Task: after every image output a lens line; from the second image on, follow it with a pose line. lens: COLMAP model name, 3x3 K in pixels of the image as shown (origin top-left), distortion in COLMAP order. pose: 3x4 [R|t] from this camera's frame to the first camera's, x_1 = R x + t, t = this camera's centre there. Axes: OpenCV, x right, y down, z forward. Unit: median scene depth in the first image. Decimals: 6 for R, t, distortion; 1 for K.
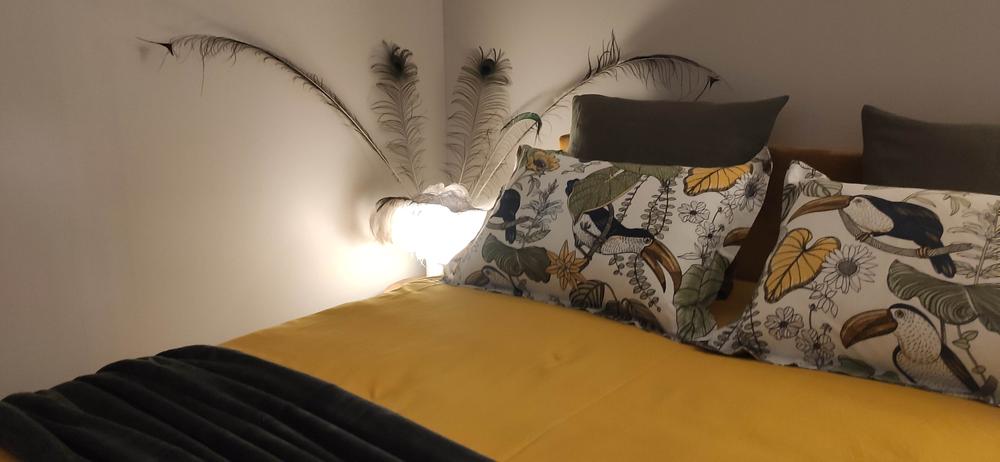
lens RADIAL K [[755.7, 0, 497.9], [0, 755.7, 230.7], [0, 0, 1]] dist [0.078889, -0.102624]
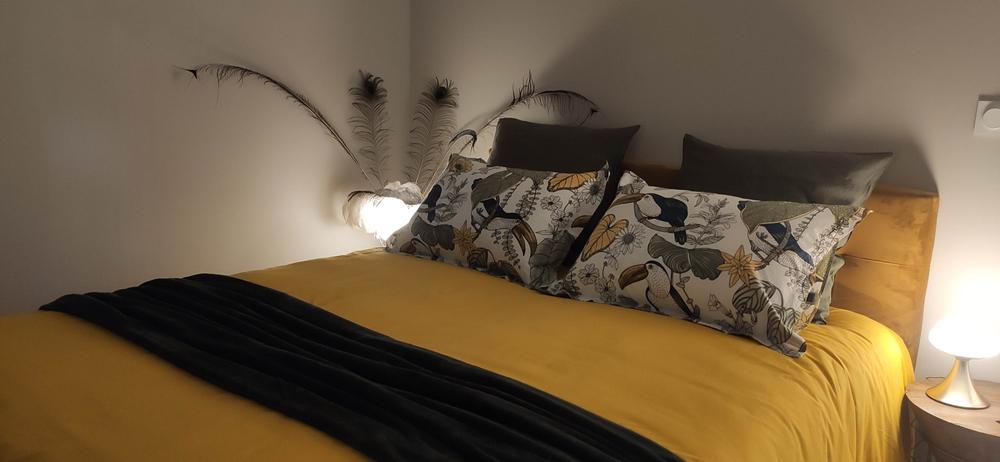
lens RADIAL K [[755.7, 0, 501.2], [0, 755.7, 232.0], [0, 0, 1]] dist [0.078889, -0.102624]
pose [[0.999095, 0.038882, -0.017250, 0.172868], [-0.039194, 0.999067, -0.018121, 0.054962], [0.016530, 0.018781, 0.999687, -0.397579]]
